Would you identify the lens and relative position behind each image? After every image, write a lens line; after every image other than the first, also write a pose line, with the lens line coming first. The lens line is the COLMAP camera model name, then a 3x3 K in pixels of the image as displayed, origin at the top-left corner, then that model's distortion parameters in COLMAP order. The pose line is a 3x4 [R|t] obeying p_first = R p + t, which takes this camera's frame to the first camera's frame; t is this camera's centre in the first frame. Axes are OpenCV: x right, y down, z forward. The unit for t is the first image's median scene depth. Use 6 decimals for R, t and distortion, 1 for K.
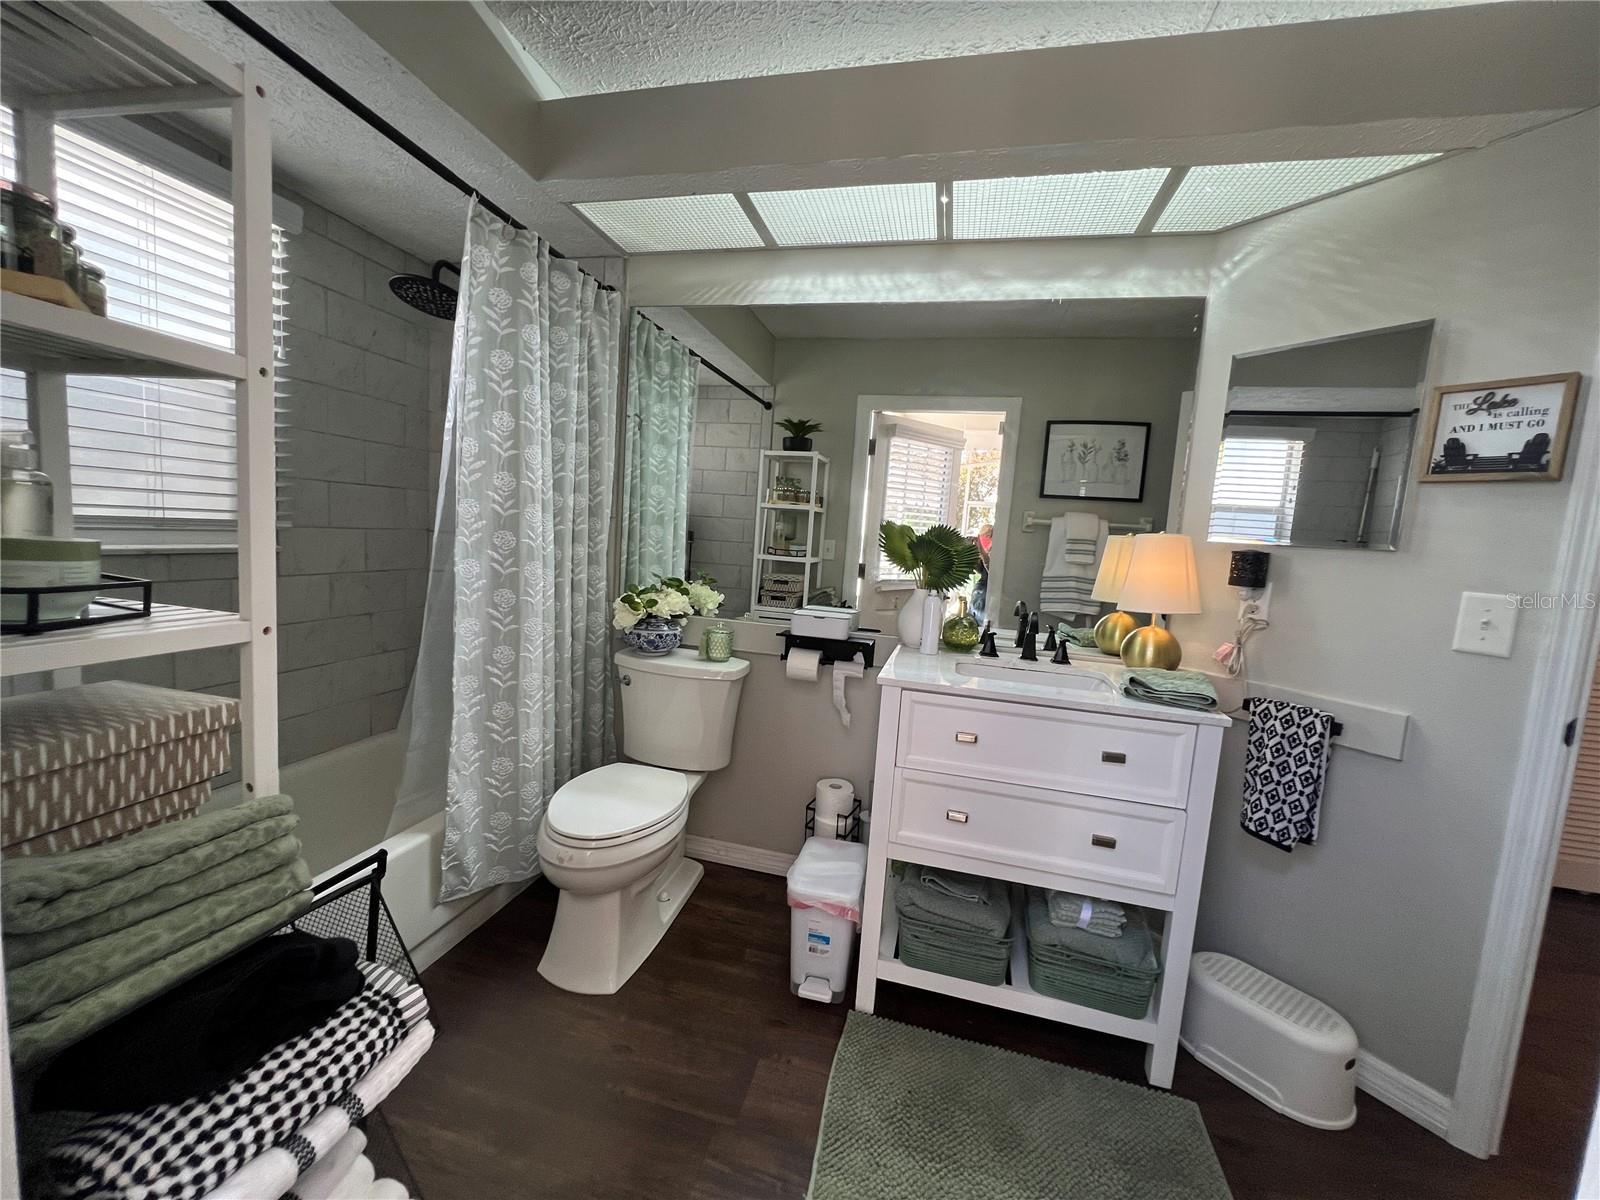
lens RADIAL K [[636.0, 0, 804.5], [0, 636.0, 586.6], [0, 0, 1]] dist [-0.000204, 0.000807]
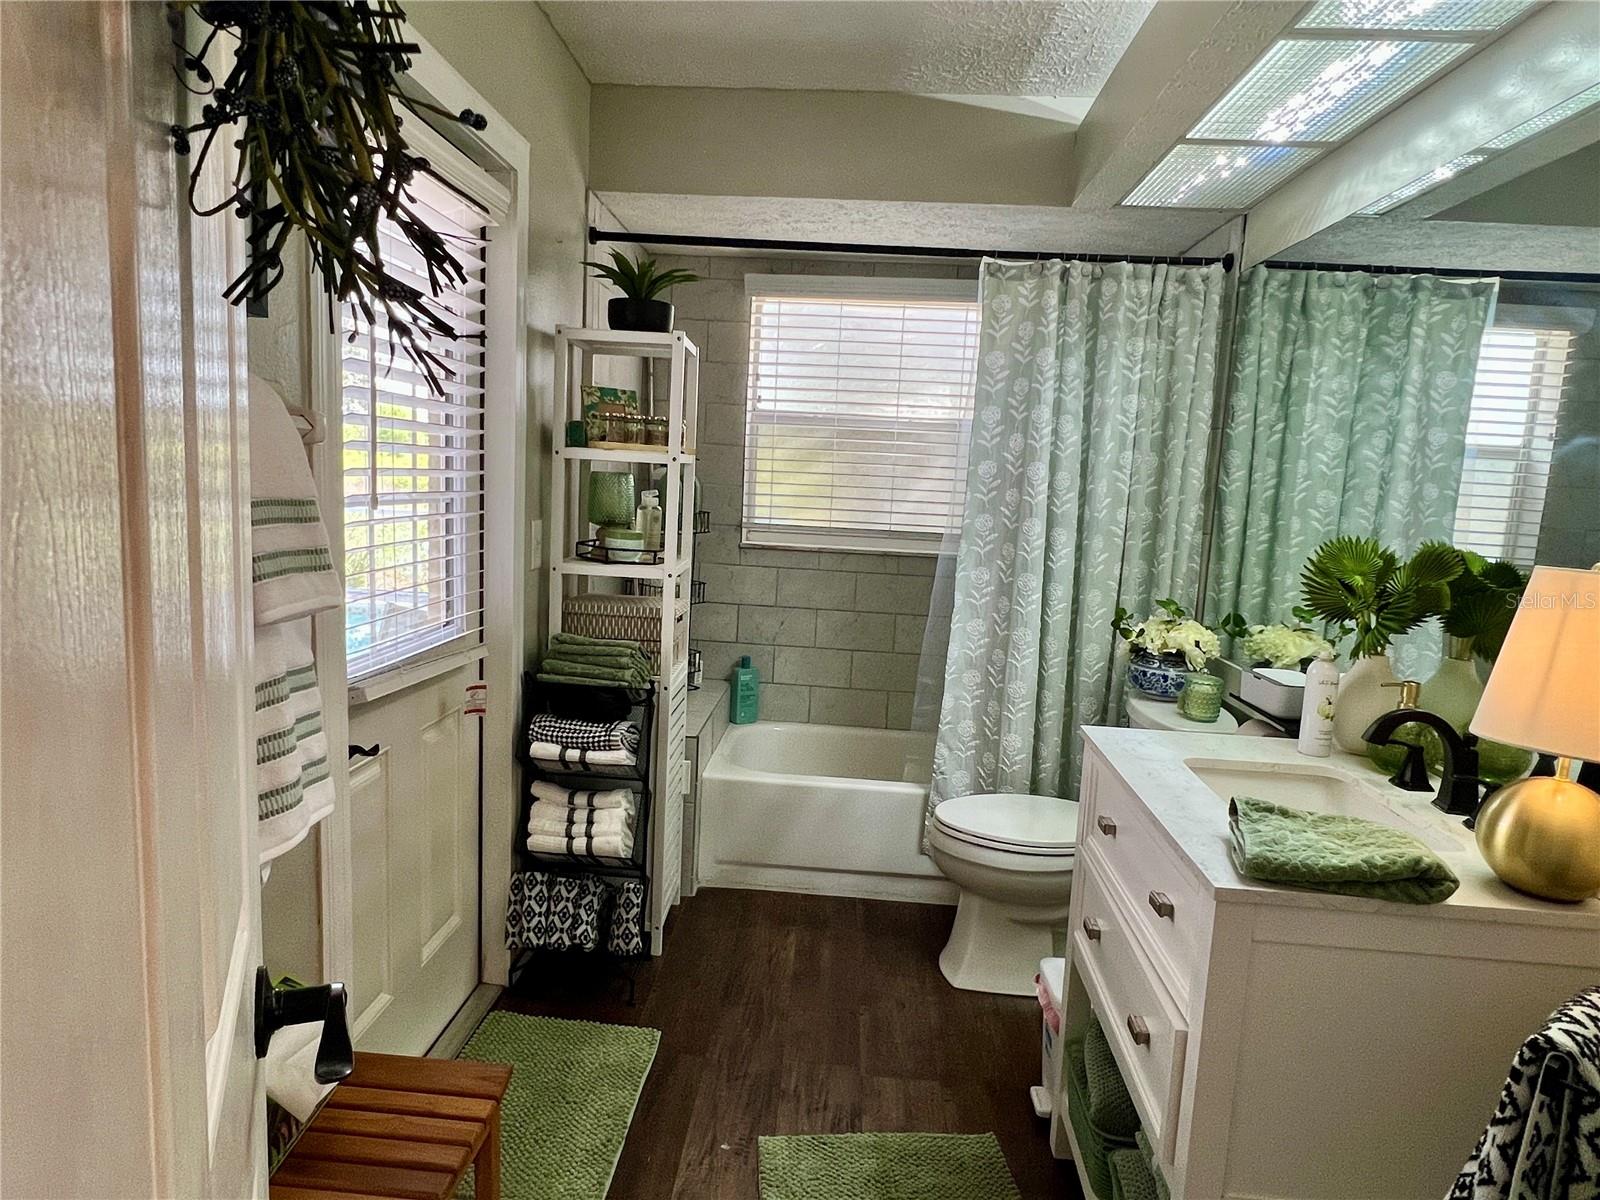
lens RADIAL K [[953.8, 0, 805.6], [0, 953.8, 604.2], [0, 0, 1]] dist [-0.000753, 0.000067]
pose [[0.175586, 0.072470, -0.981793, 1.081388], [-0.131323, 0.990098, 0.049597, -0.020756], [0.975666, 0.120224, 0.183364, 0.389309]]
